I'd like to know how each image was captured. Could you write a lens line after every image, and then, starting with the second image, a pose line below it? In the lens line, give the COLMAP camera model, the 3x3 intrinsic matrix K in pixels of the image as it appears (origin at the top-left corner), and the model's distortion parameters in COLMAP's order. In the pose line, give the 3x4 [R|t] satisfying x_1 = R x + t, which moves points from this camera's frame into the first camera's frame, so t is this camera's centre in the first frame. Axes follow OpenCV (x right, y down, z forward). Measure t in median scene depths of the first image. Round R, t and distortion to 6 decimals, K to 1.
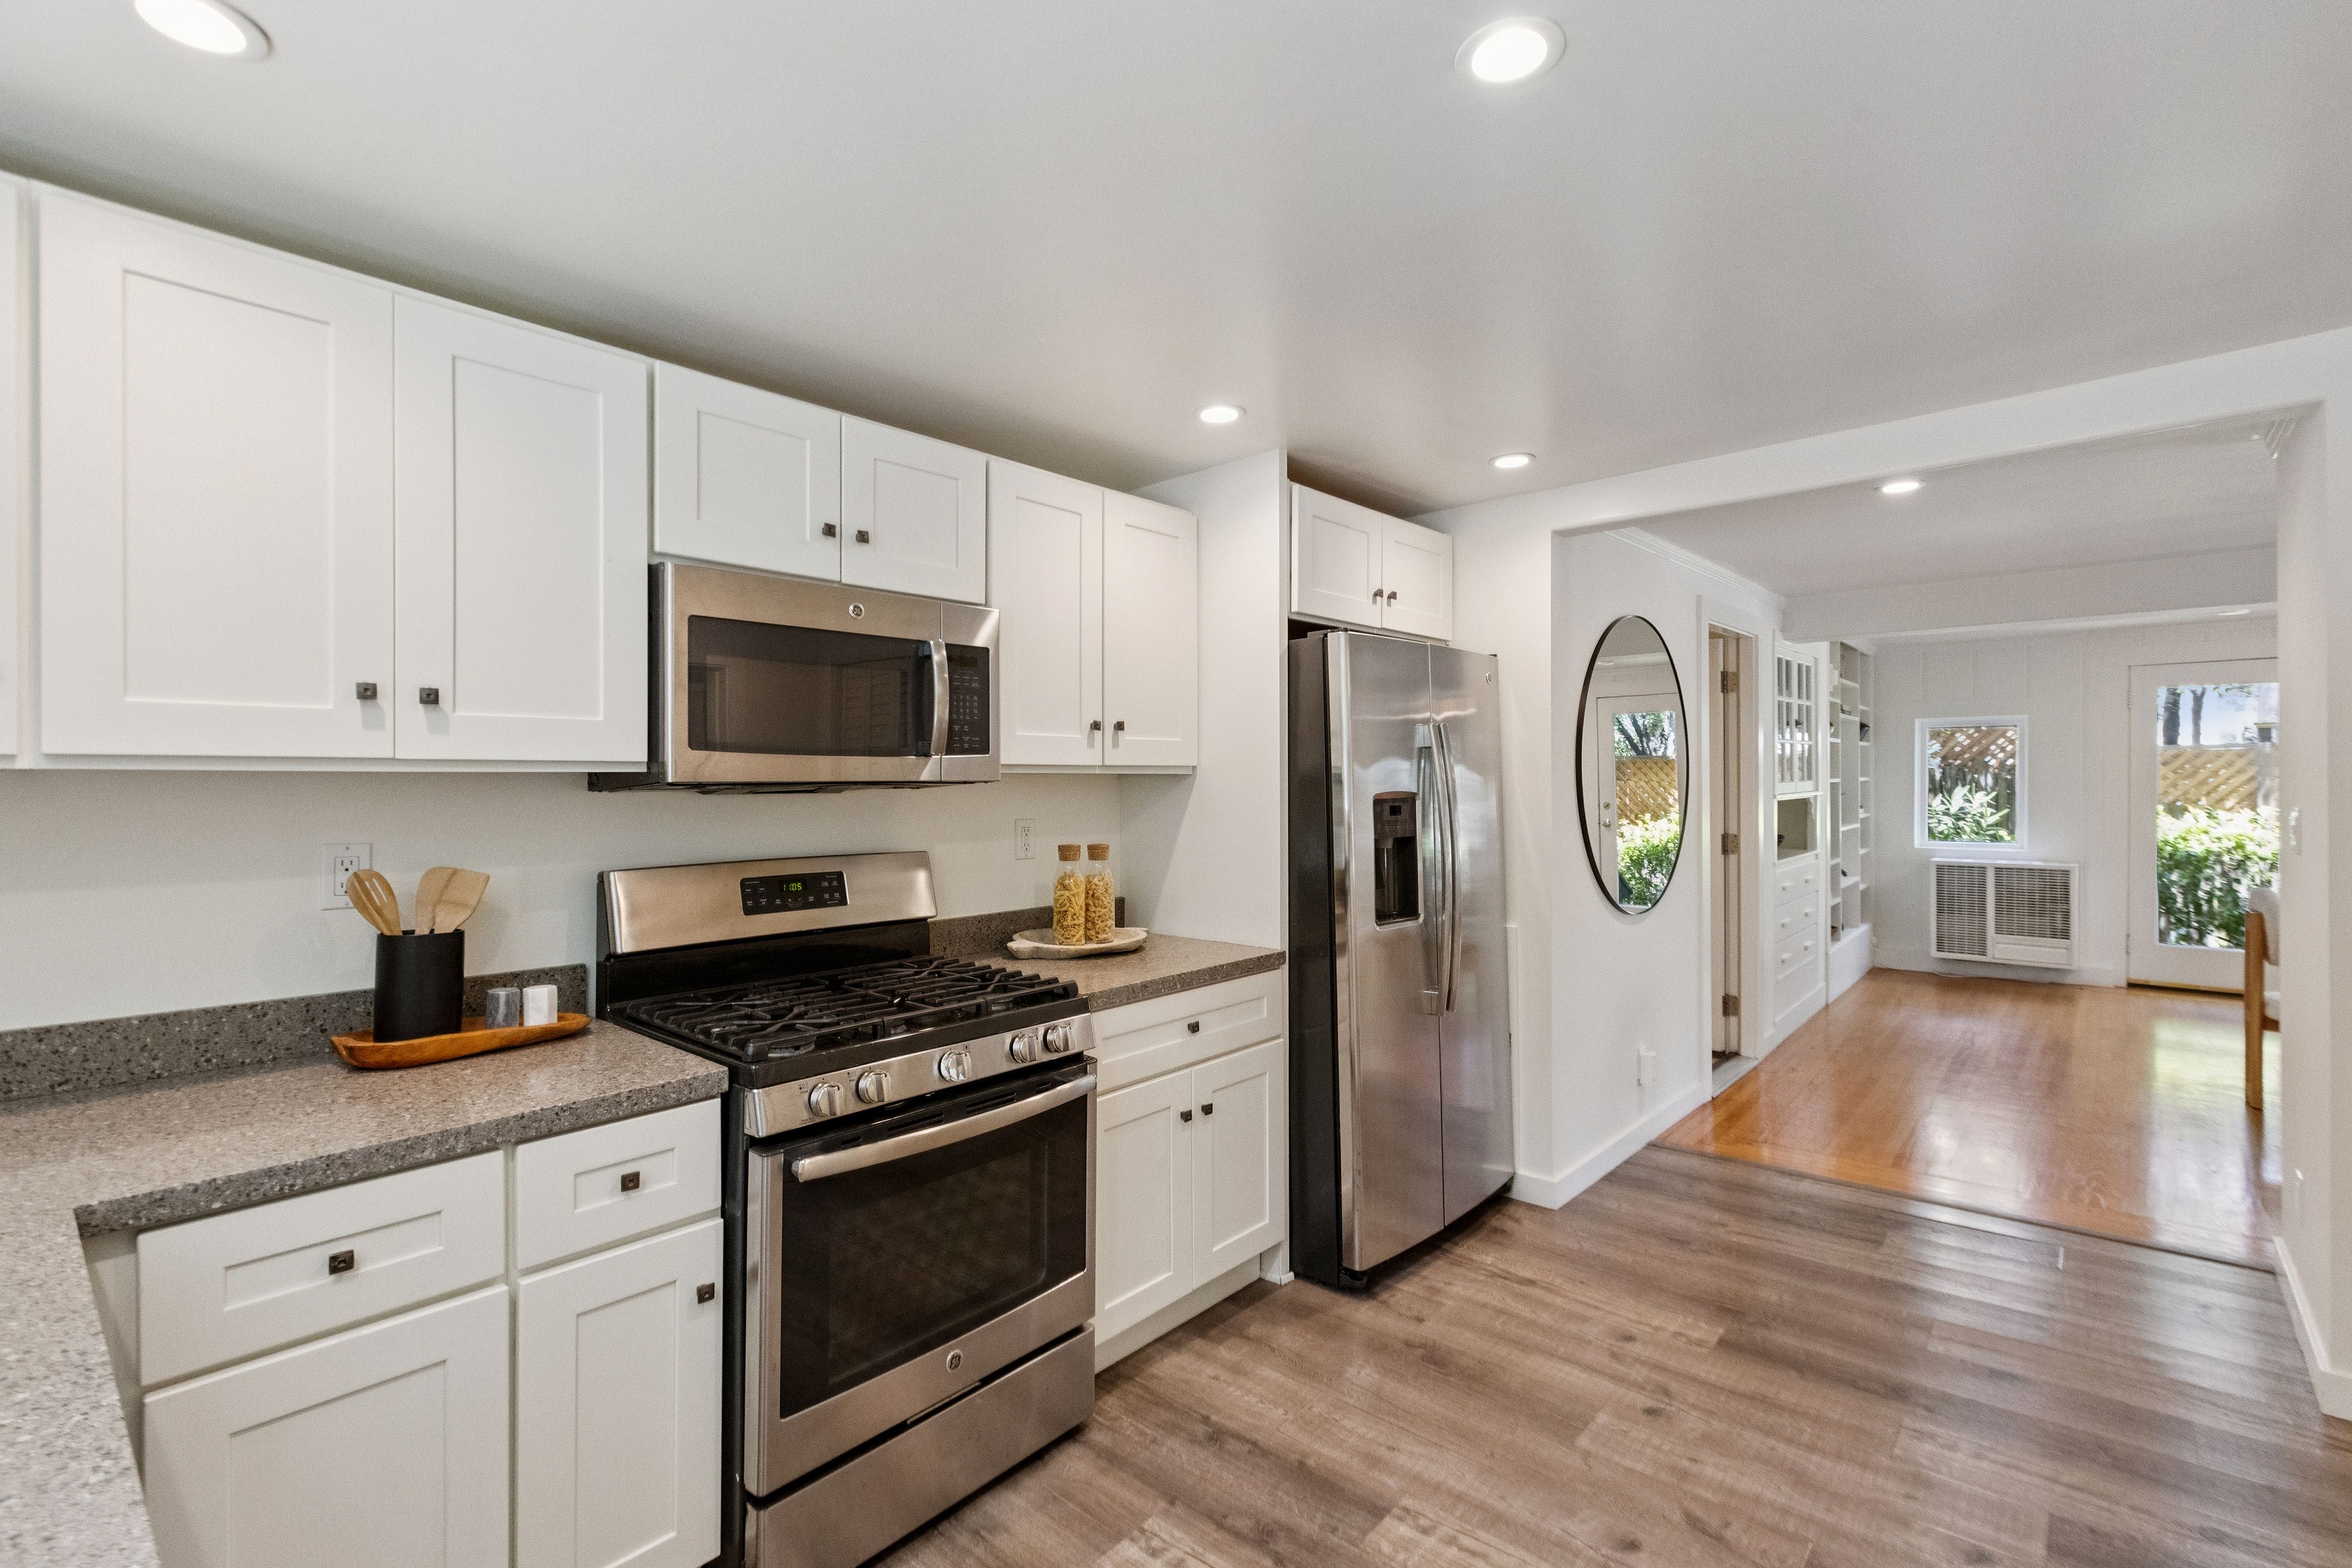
lens RADIAL K [[1043.0, 0, 1187.6], [0, 1043.0, 776.6], [0, 0, 1]] dist [-0.001246, -0.001977]
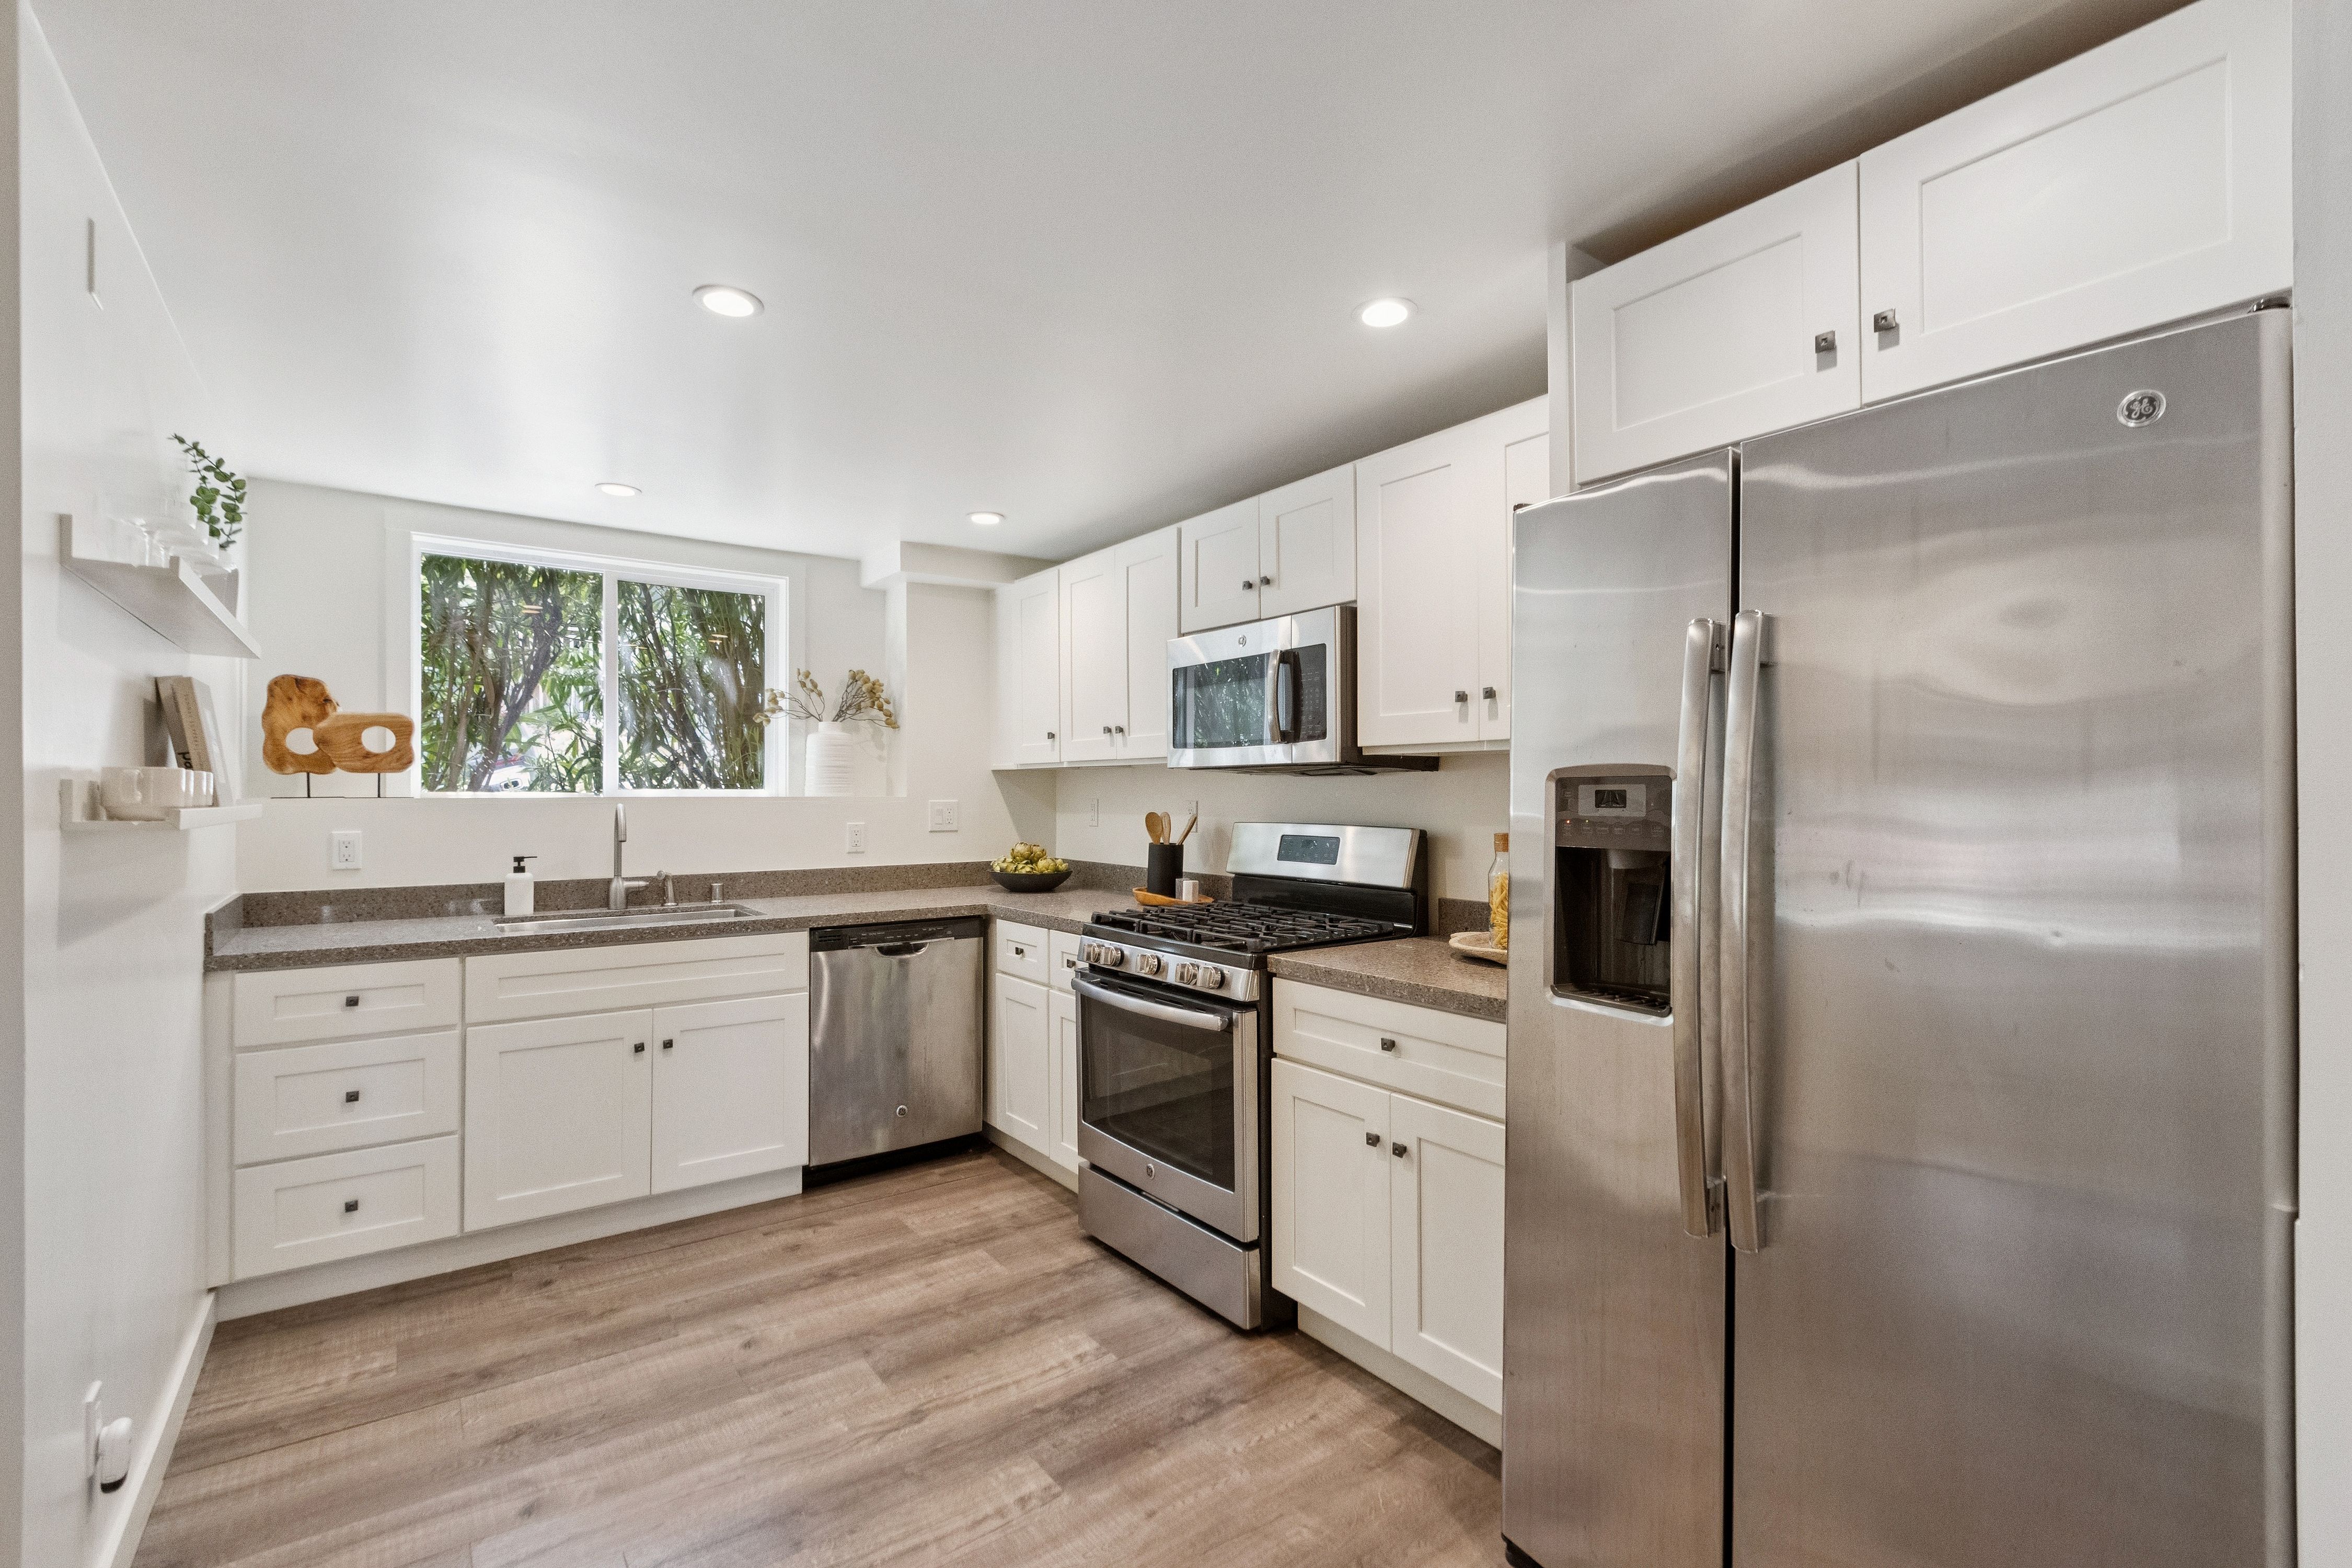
lens RADIAL K [[1043.0, 0, 1188.3], [0, 1043.0, 791.1], [0, 0, 1]] dist [-0.001246, -0.001977]
pose [[-0.203947, 0.002207, -0.978979, 1.051447], [0.007311, 0.999973, 0.000731, 0.037107], [0.978955, -0.007008, -0.203958, 1.220299]]
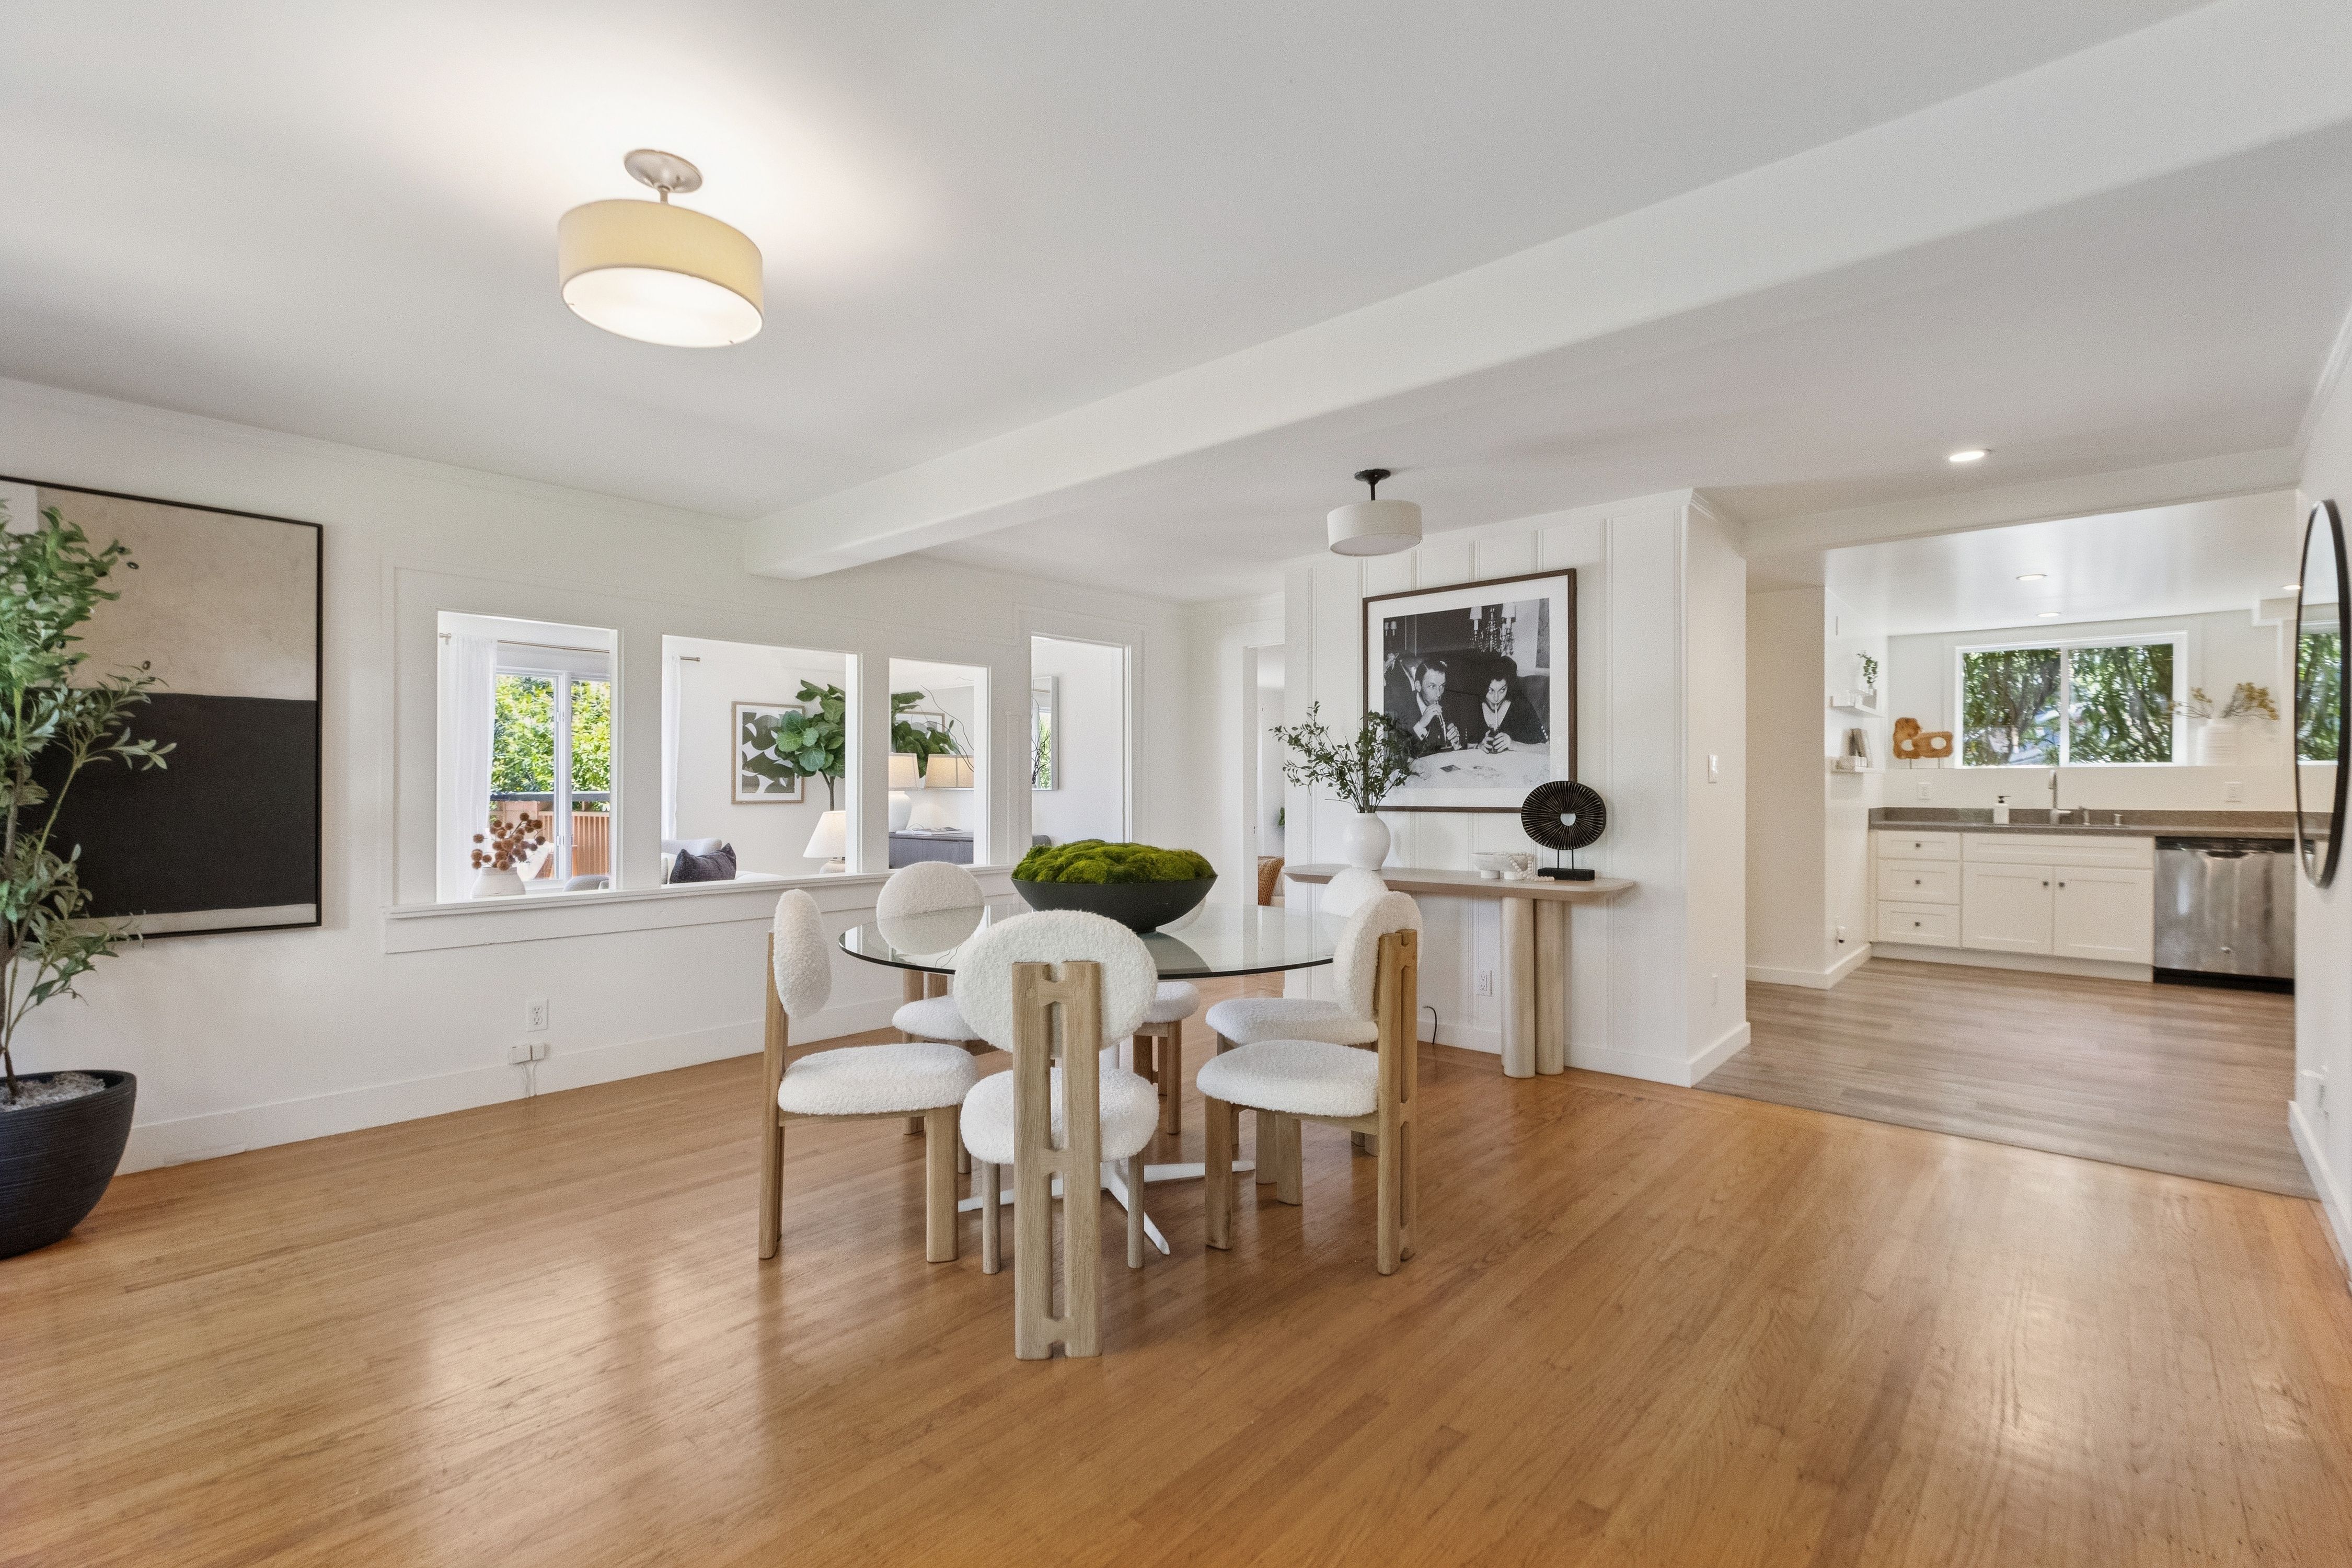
lens RADIAL K [[1043.0, 0, 1179.2], [0, 1043.0, 795.5], [0, 0, 1]] dist [-0.001246, -0.001977]
pose [[-0.999982, 0.004124, 0.004303, 2.316018], [0.004136, 0.999988, 0.002738, 0.109149], [-0.004291, 0.002756, -0.999987, 3.229988]]
